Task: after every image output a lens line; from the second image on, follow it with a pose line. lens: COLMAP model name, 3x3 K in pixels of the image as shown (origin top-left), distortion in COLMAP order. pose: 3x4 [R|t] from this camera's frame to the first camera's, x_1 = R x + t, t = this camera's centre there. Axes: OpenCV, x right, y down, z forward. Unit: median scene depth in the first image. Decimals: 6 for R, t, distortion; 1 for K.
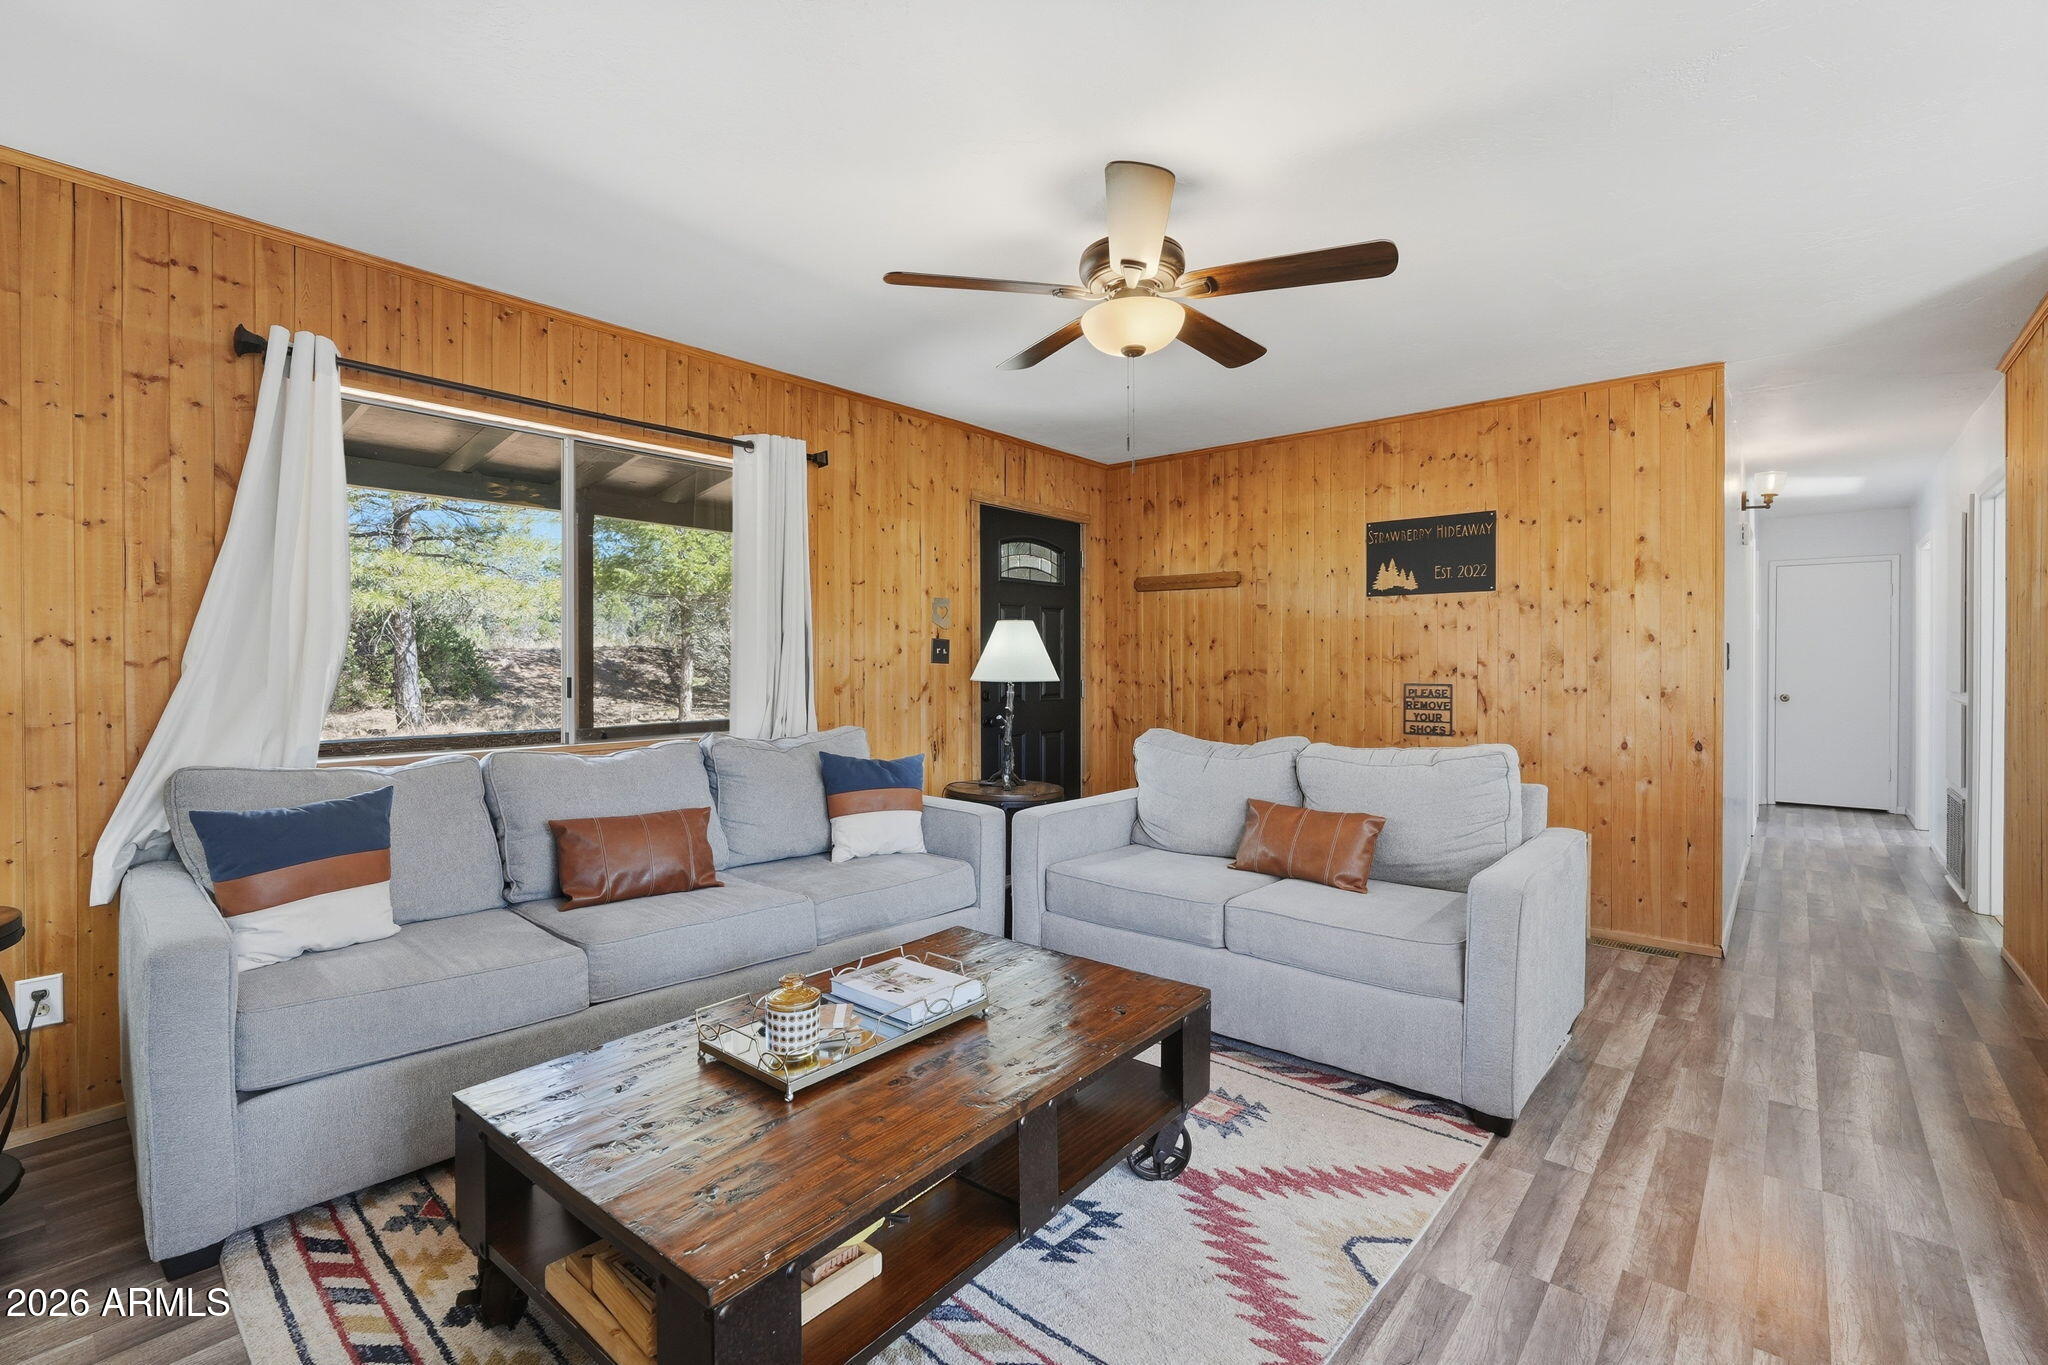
lens RADIAL K [[891.6, 0, 1021.5], [0, 891.6, 675.7], [0, 0, 1]] dist [-0.000530, 0.000421]
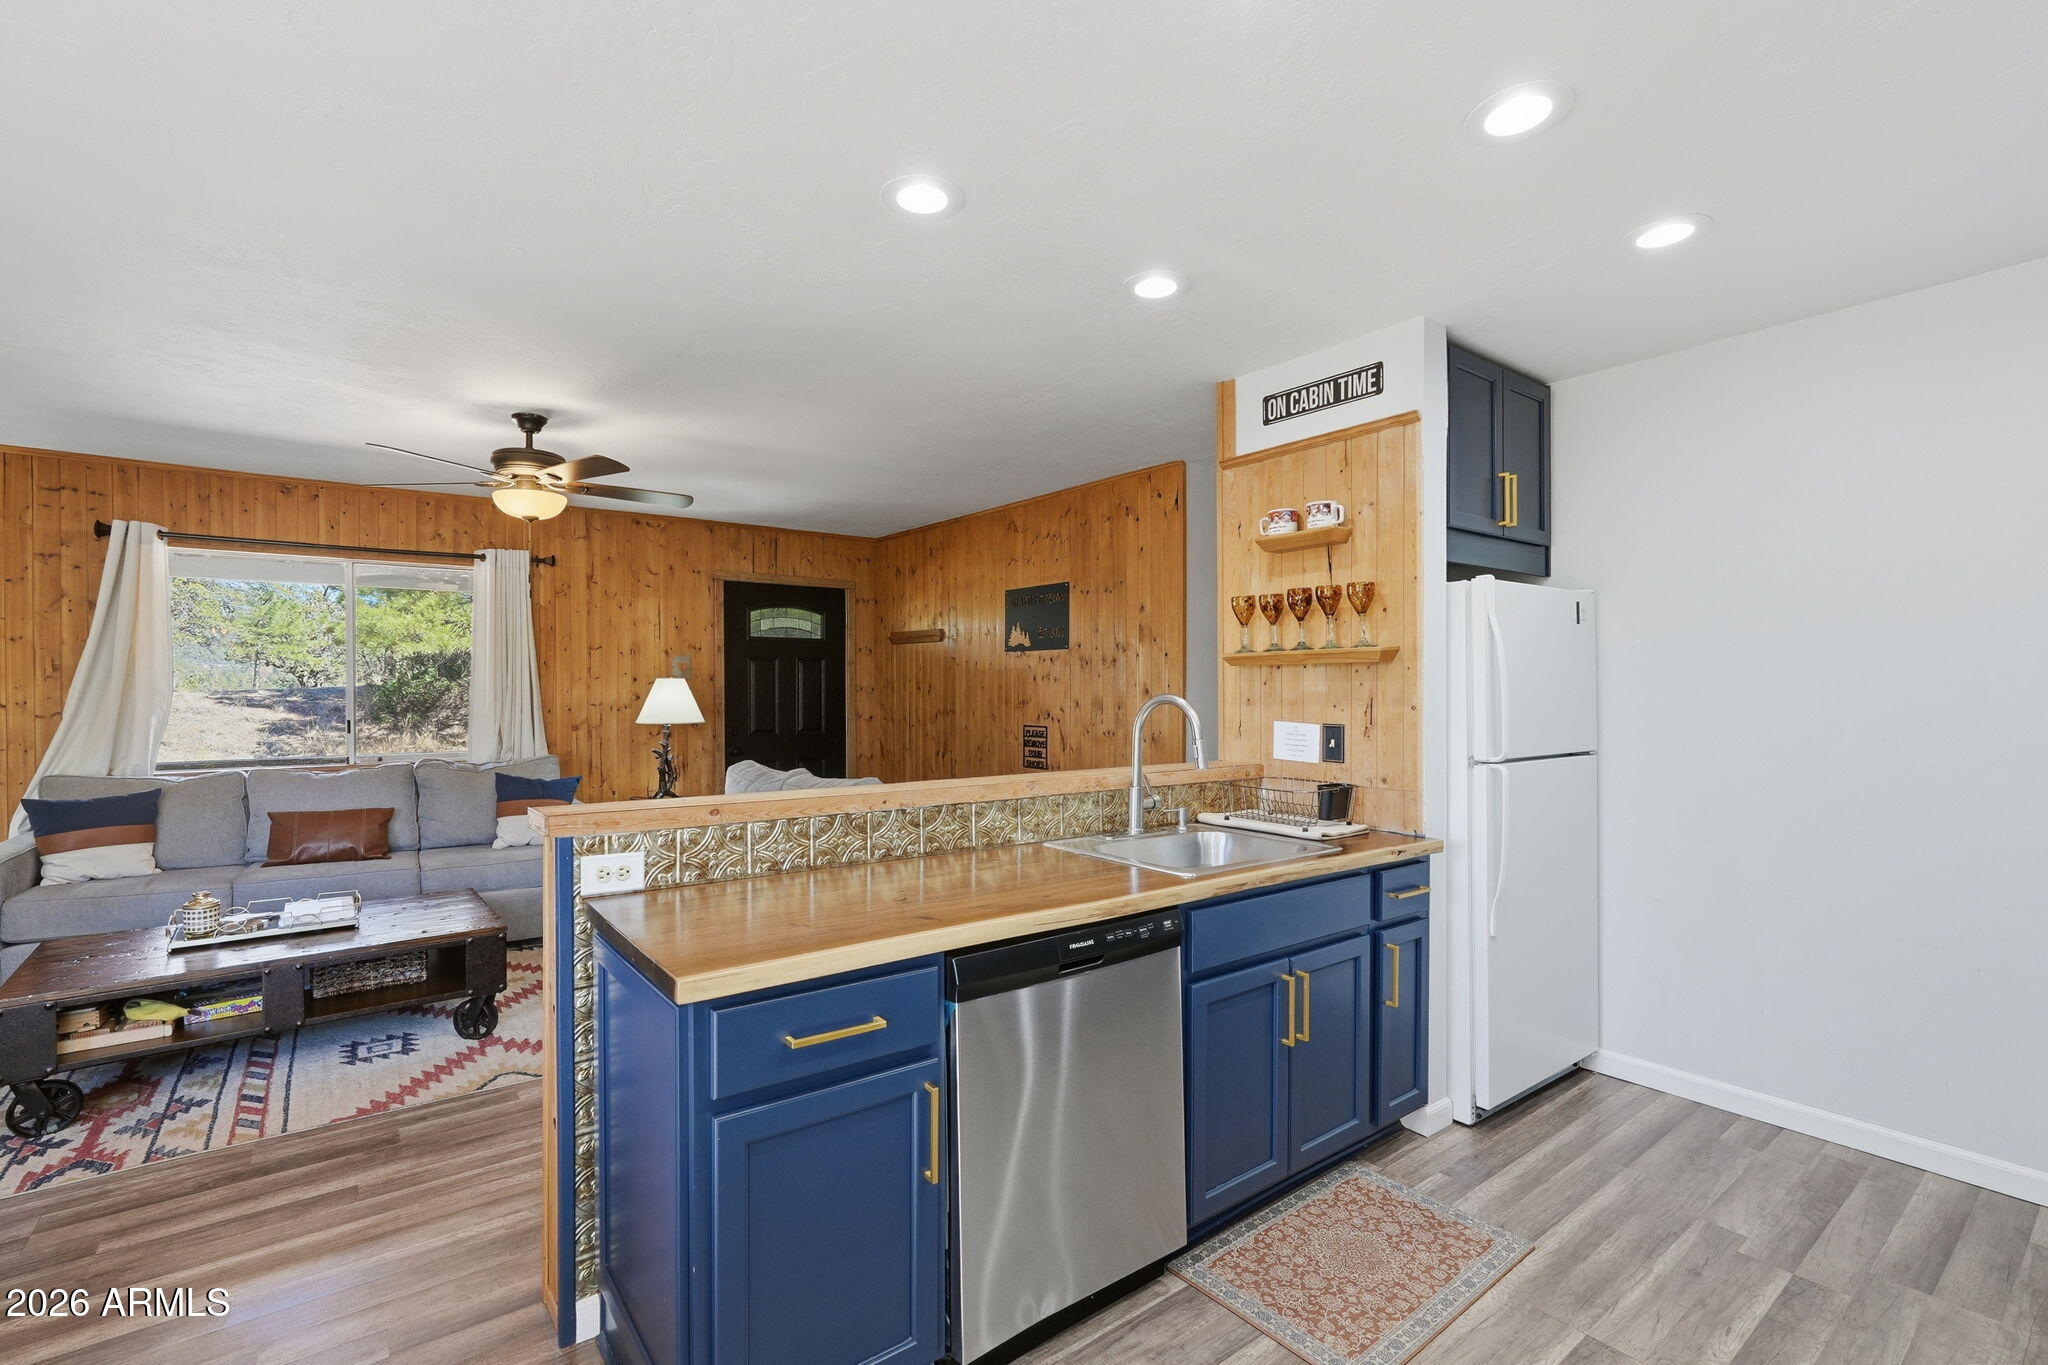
lens RADIAL K [[903.5, 0, 1022.8], [0, 903.5, 698.9], [0, 0, 1]] dist [0.010156, 0.000045]
pose [[0.975726, 0.002385, -0.218982, 0.809508], [-0.001640, 0.999992, 0.003581, -0.035611], [0.218989, -0.003135, 0.975722, -0.216410]]
